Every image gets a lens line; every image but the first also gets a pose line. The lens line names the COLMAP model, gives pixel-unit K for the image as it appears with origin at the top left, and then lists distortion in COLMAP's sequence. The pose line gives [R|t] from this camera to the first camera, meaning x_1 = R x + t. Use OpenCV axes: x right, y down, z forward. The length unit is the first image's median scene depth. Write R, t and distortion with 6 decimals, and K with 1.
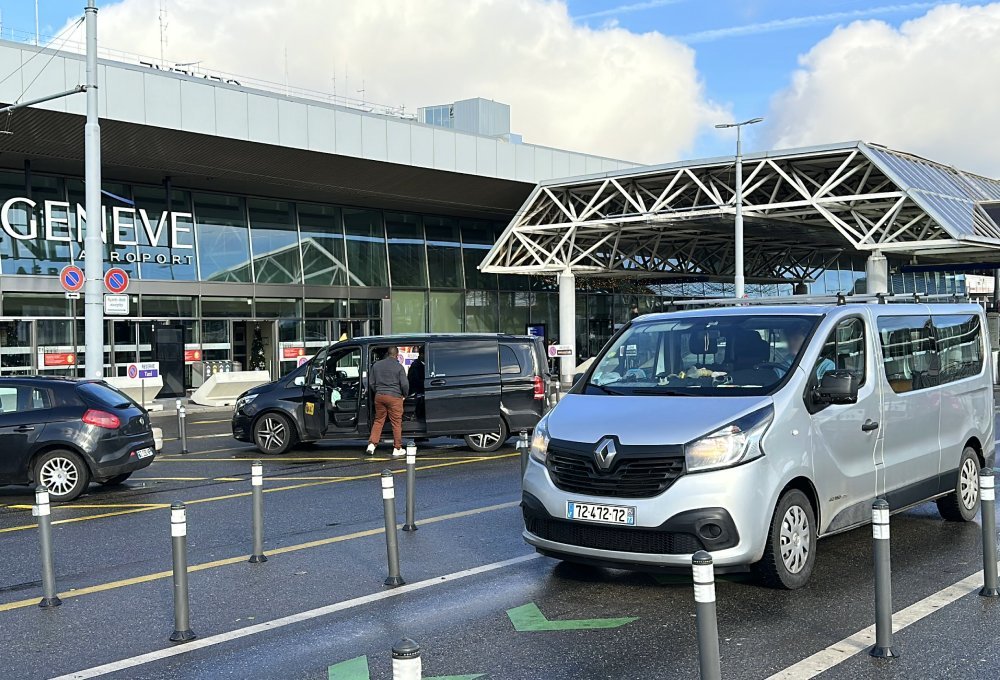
lens RADIAL K [[1230.9, 0, 500.0], [0, 1230.9, 340.0], [0, 0, 1]] dist [0.011928, 0.006672]
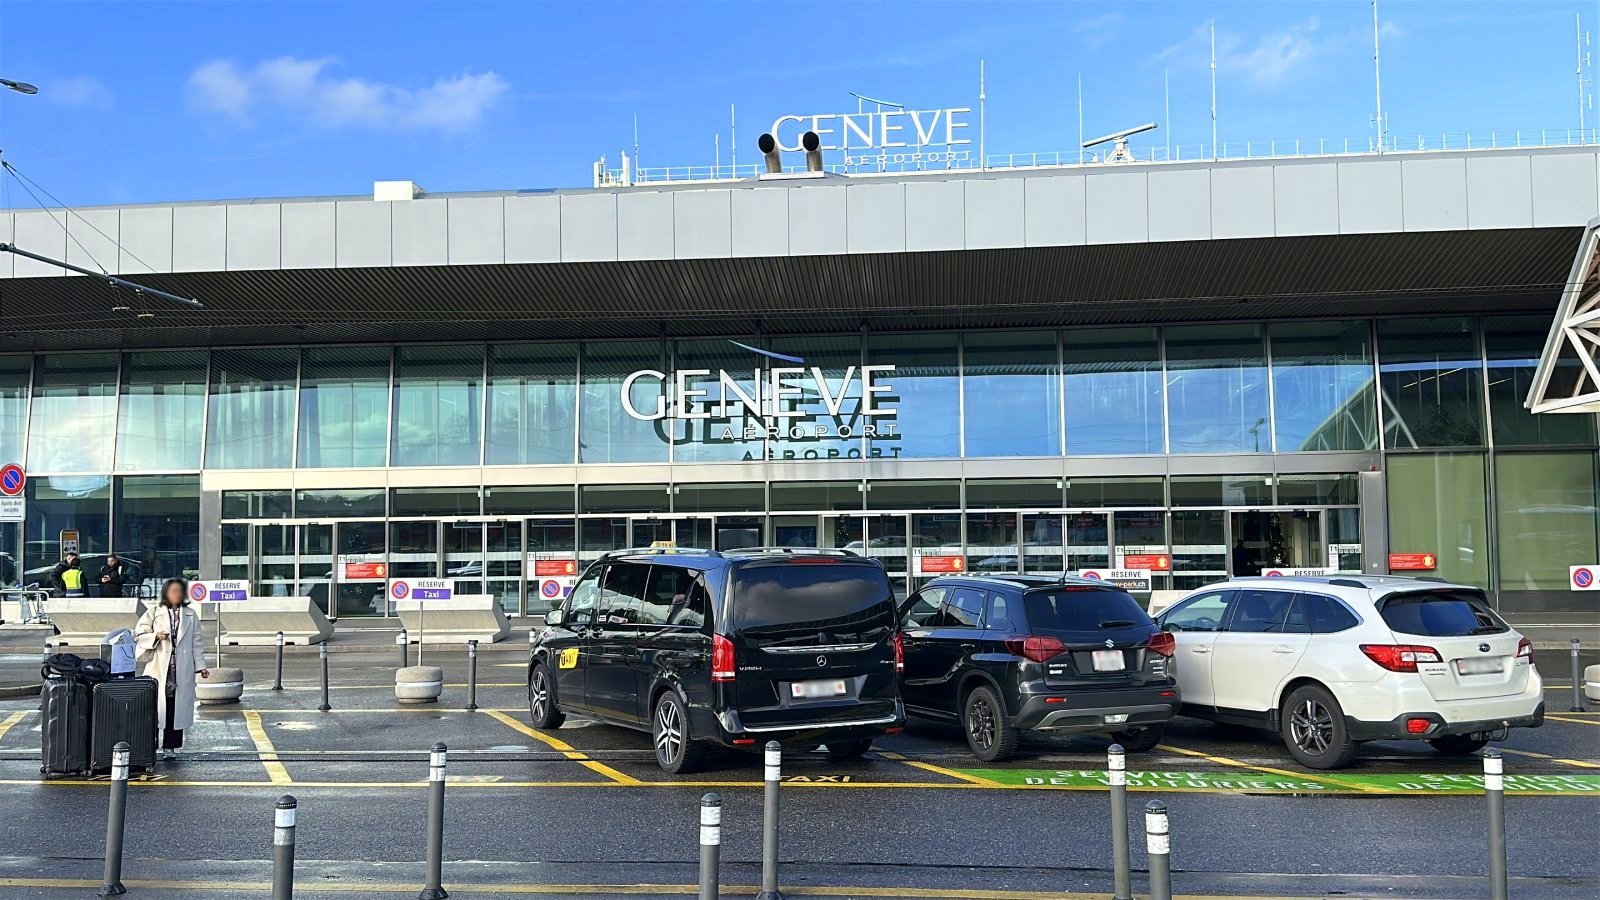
lens RADIAL K [[1436.3, 0, 800.0], [0, 1436.3, 450.0], [0, 0, 1]] dist [0.098981, -0.003744]
pose [[0.511955, -0.046025, -0.857778, 0.388494], [-0.000068, 0.998561, -0.053619, -0.007770], [0.859012, 0.027509, 0.511216, 0.470205]]
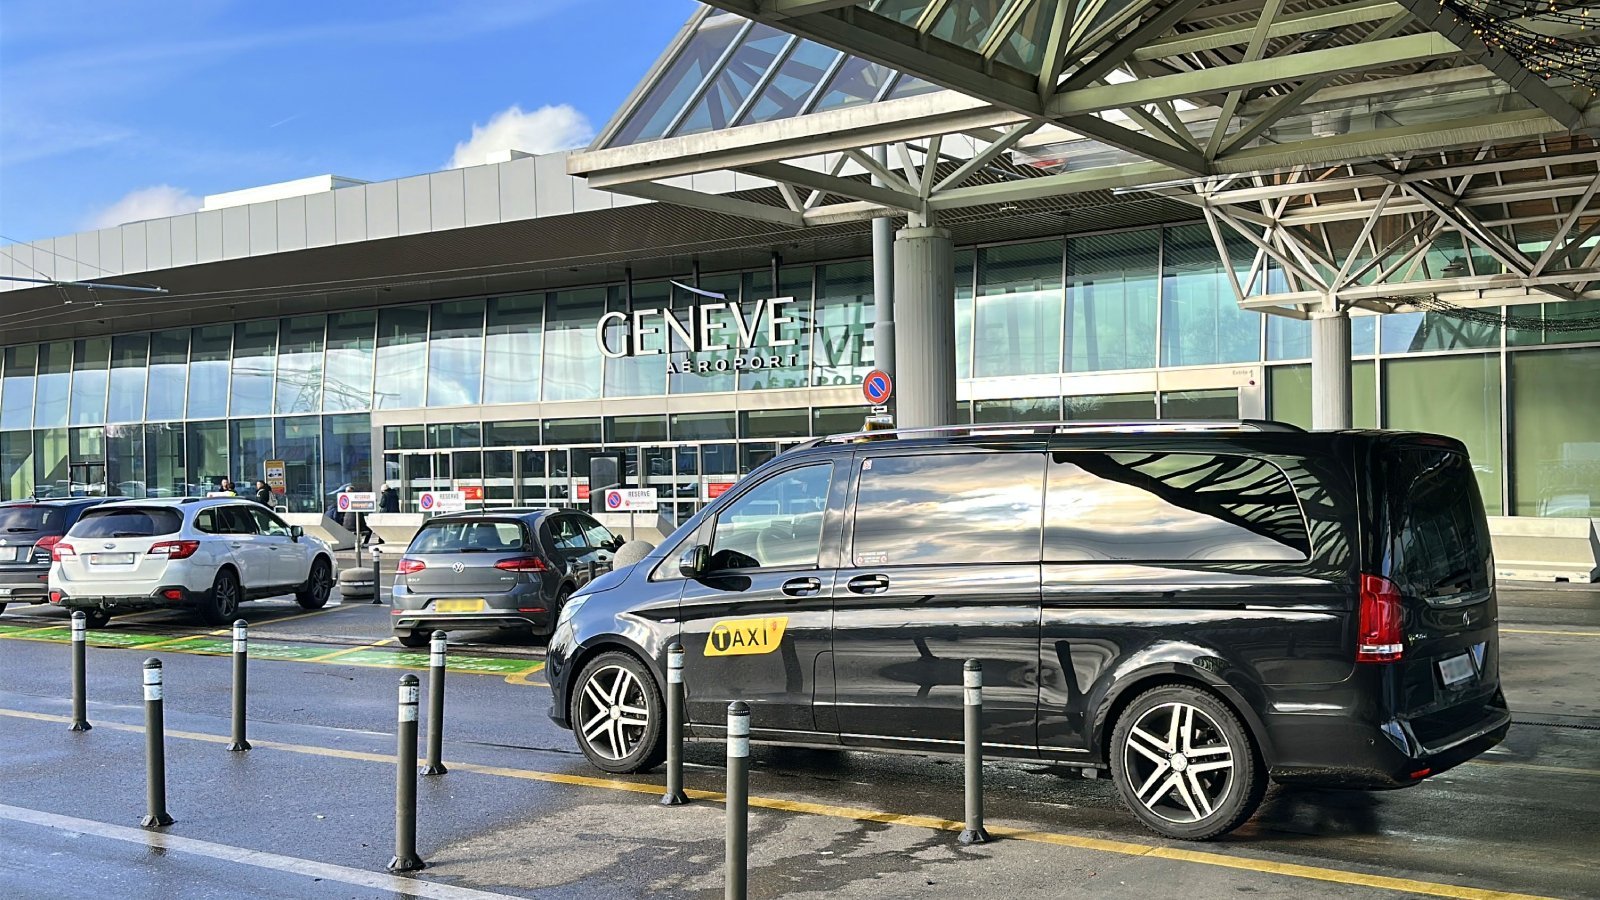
lens RADIAL K [[1681.6, 0, 800.5], [0, 1681.6, 490.7], [0, 0, 1]] dist [0.067707, -0.025298]
pose [[0.026824, 0.028243, -0.999241, 0.676458], [0.015365, 0.999471, 0.028662, -0.013819], [0.999522, -0.016123, 0.026375, 0.870871]]
